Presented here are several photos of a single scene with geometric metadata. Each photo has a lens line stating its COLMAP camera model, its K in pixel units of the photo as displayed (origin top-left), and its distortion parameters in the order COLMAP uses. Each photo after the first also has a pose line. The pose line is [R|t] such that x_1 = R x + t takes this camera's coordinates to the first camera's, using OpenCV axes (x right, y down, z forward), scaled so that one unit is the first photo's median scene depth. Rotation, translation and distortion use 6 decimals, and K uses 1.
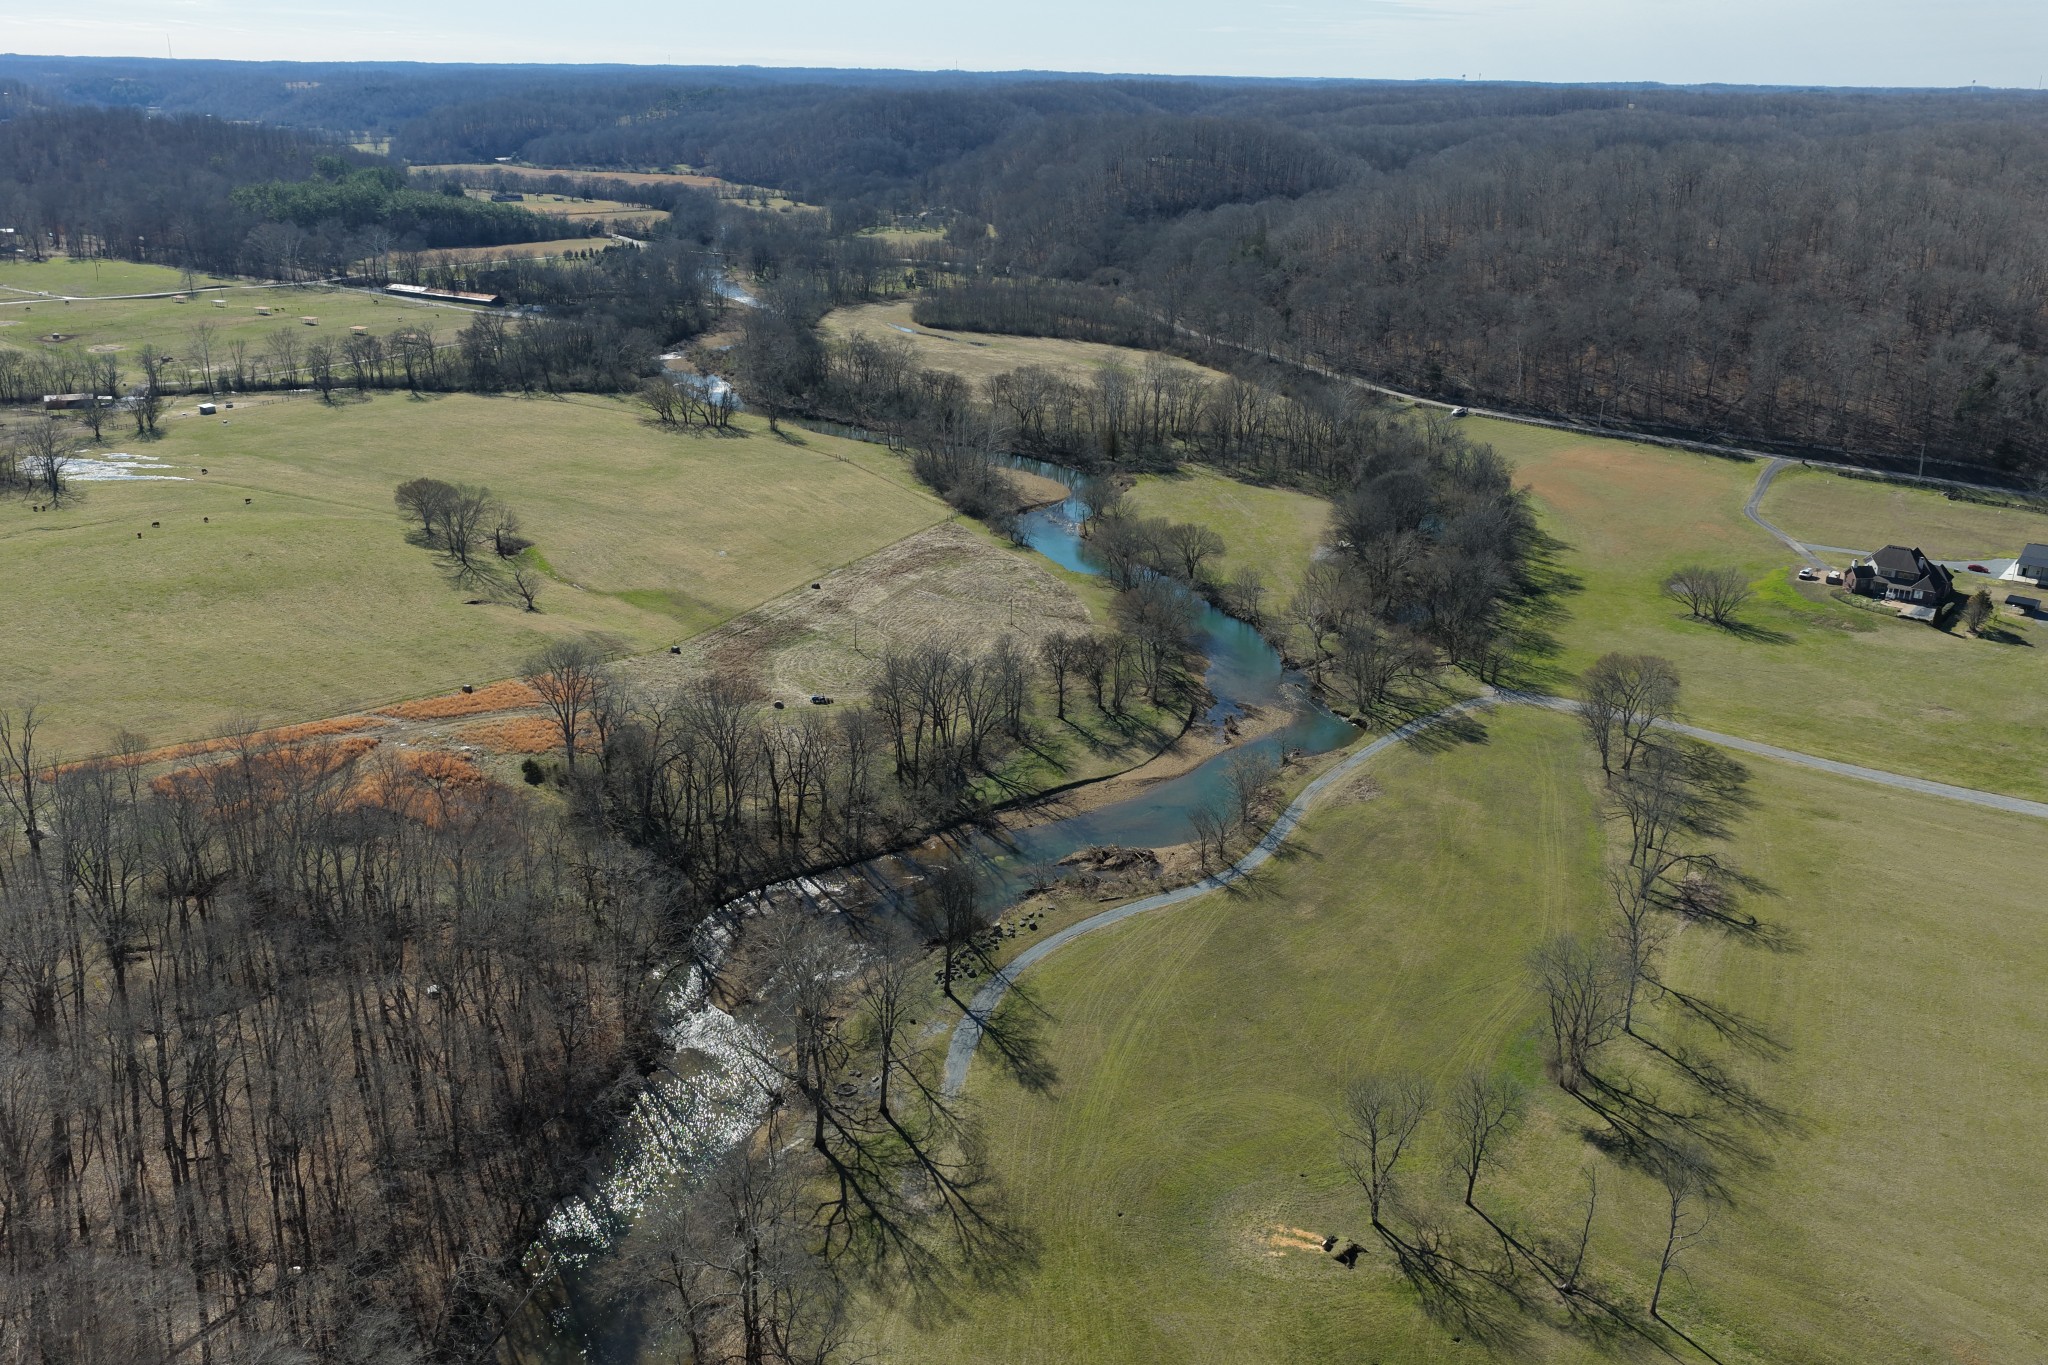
lens RADIAL K [[1716.2, 0, 1020.7], [0, 1716.2, 680.7], [0, 0, 1]] dist [-0.020471, 0.044940]
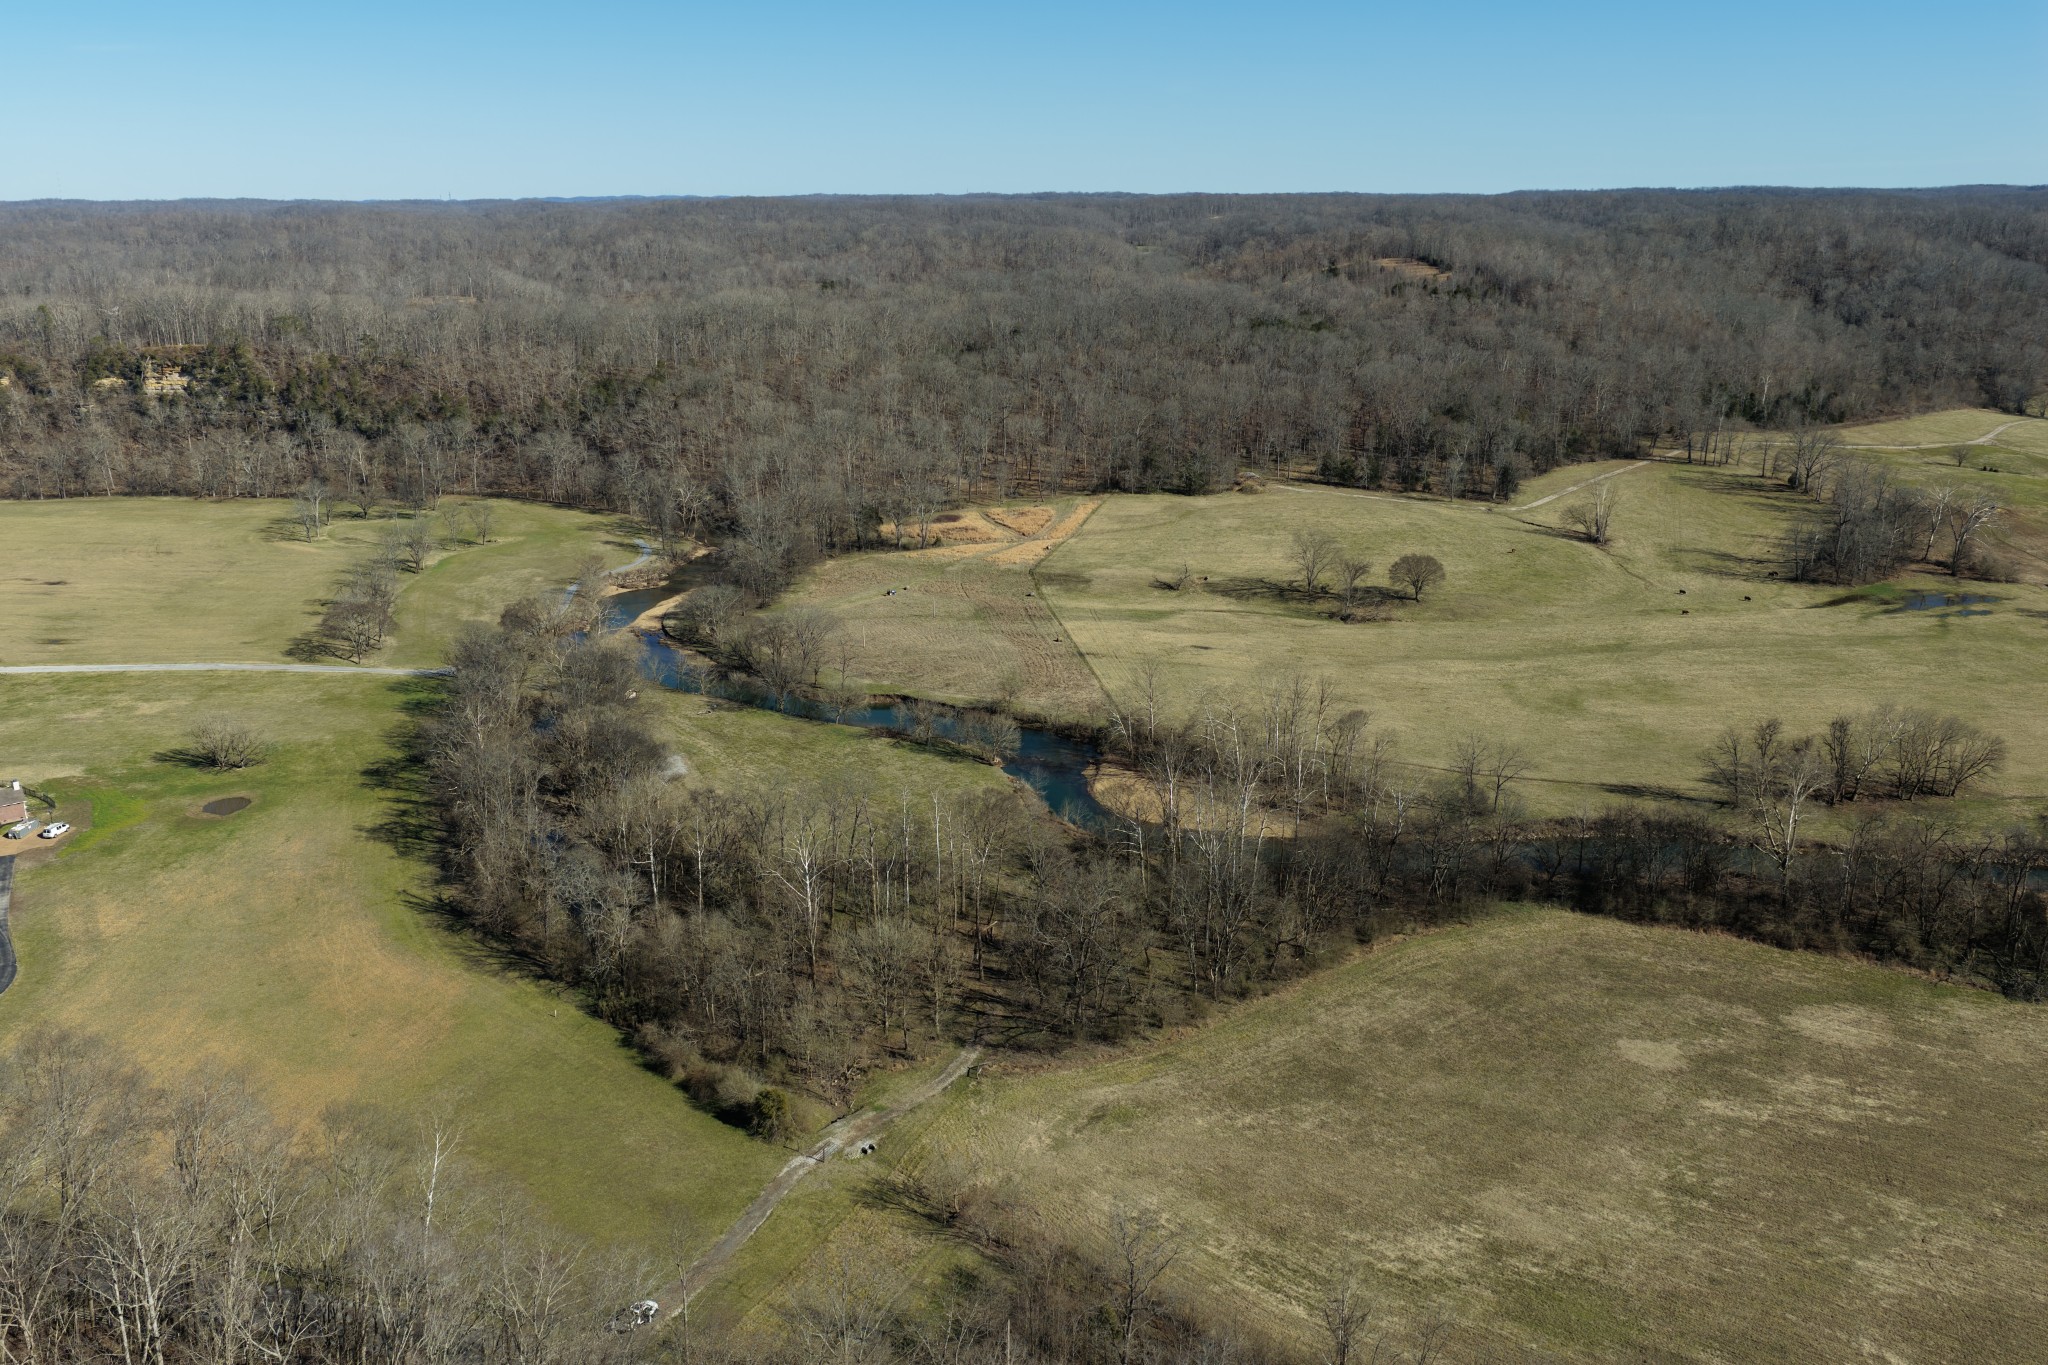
lens RADIAL K [[1716.2, 0, 1024.8], [0, 1716.2, 681.3], [0, 0, 1]] dist [-0.020471, 0.044940]
pose [[-0.835172, 0.136811, -0.532701, 0.528290], [-0.193896, 0.833138, 0.517962, -0.639493], [0.514676, 0.535876, -0.669287, 1.813633]]
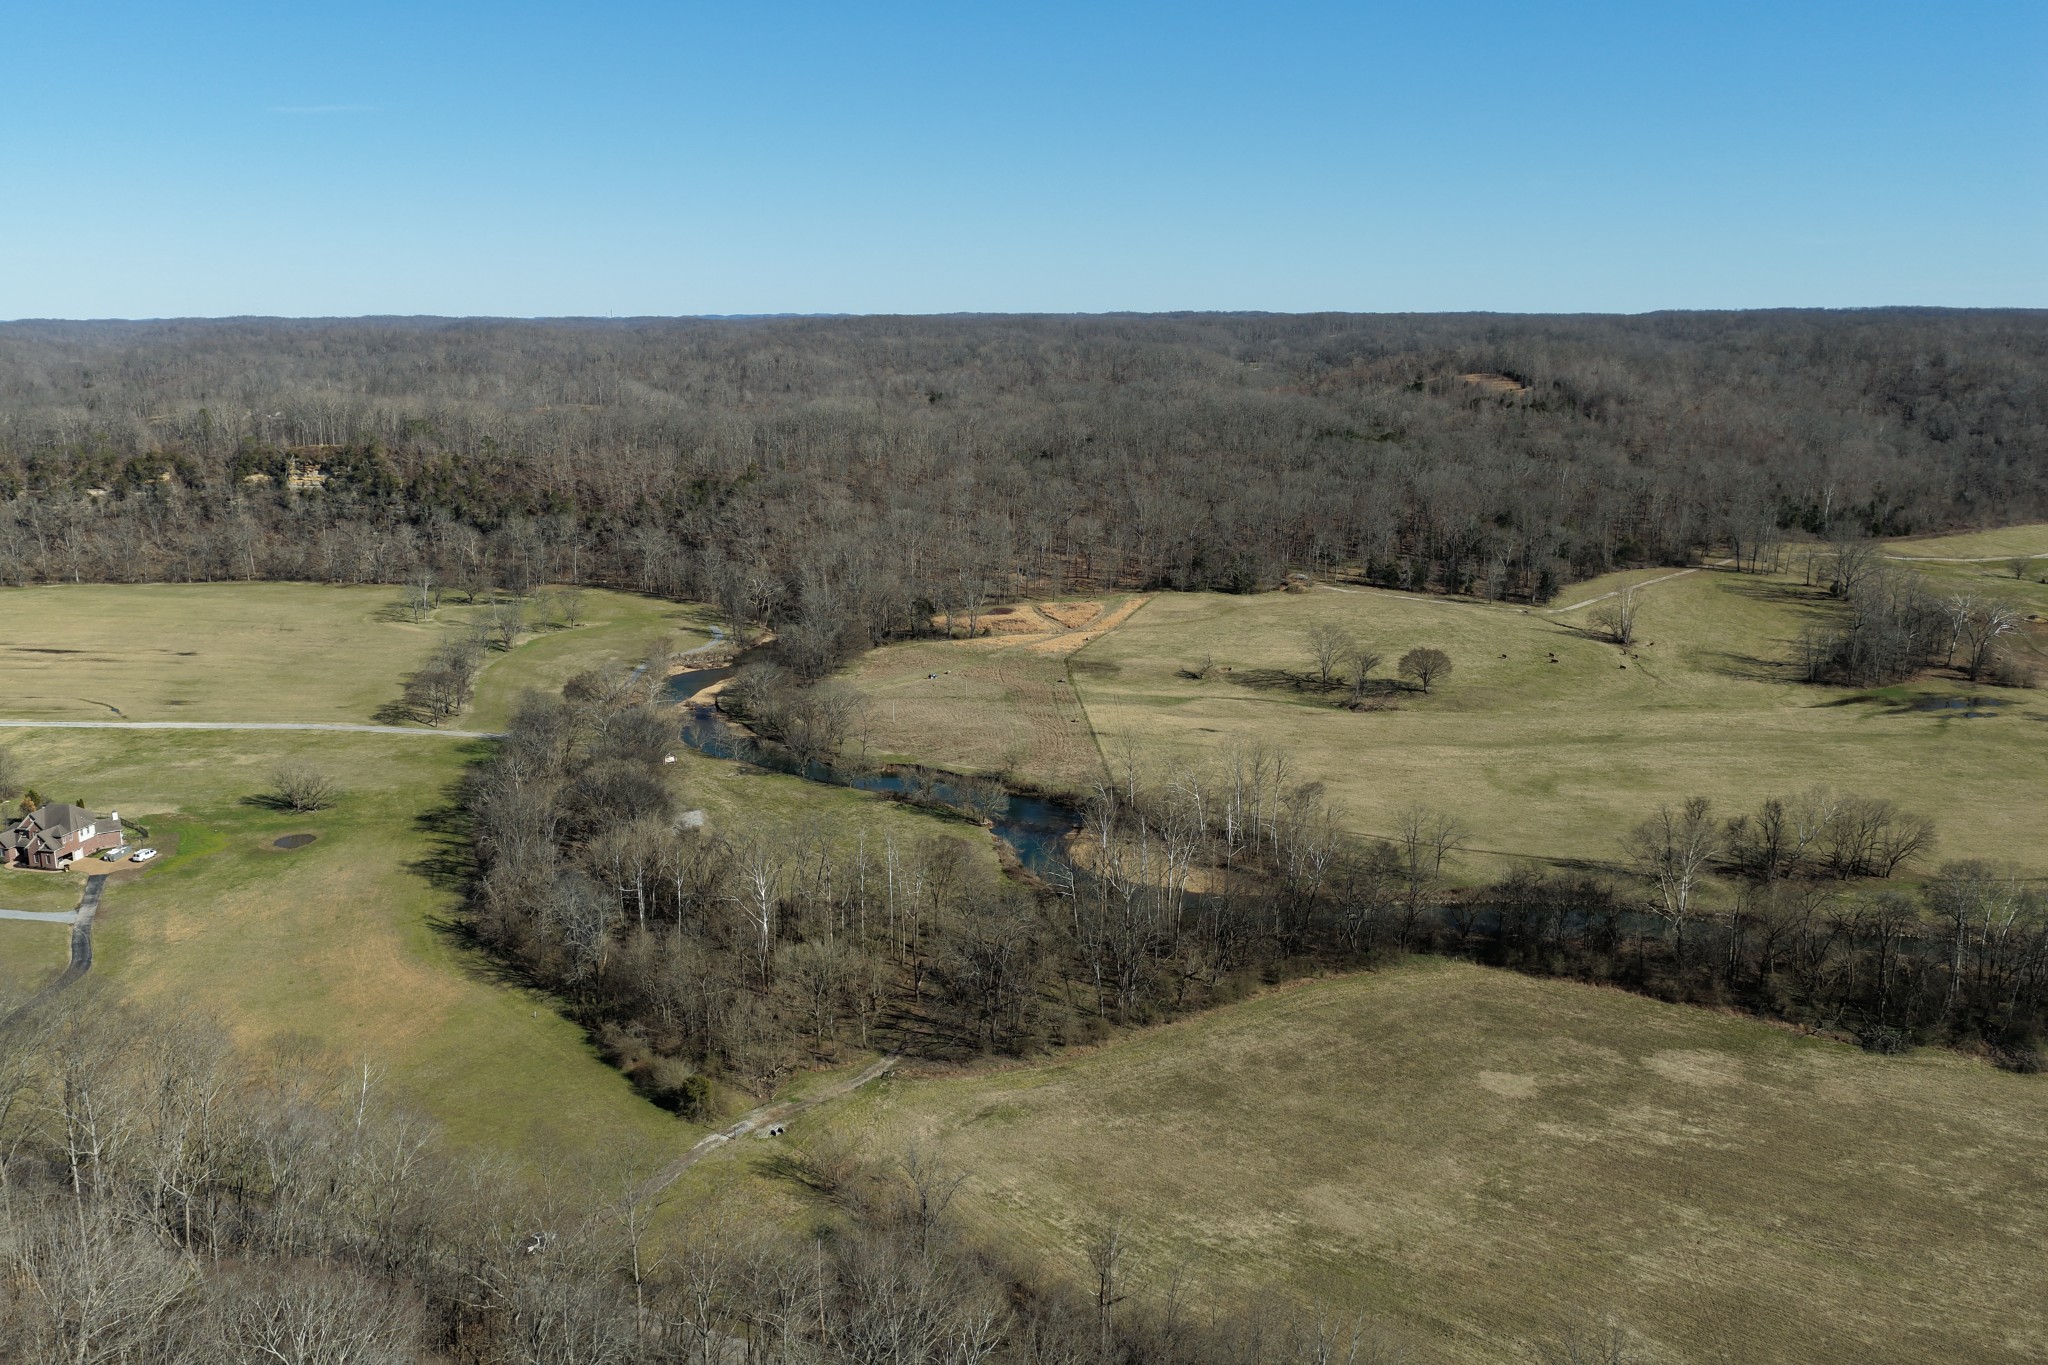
lens RADIAL K [[1716.2, 0, 1022.6], [0, 1716.2, 682.4], [0, 0, 1]] dist [-0.020471, 0.044940]
pose [[-0.878989, 0.084865, -0.469229, 0.497934], [-0.172038, 0.861319, 0.478051, -0.674970], [0.444726, 0.500927, -0.742490, 1.922603]]
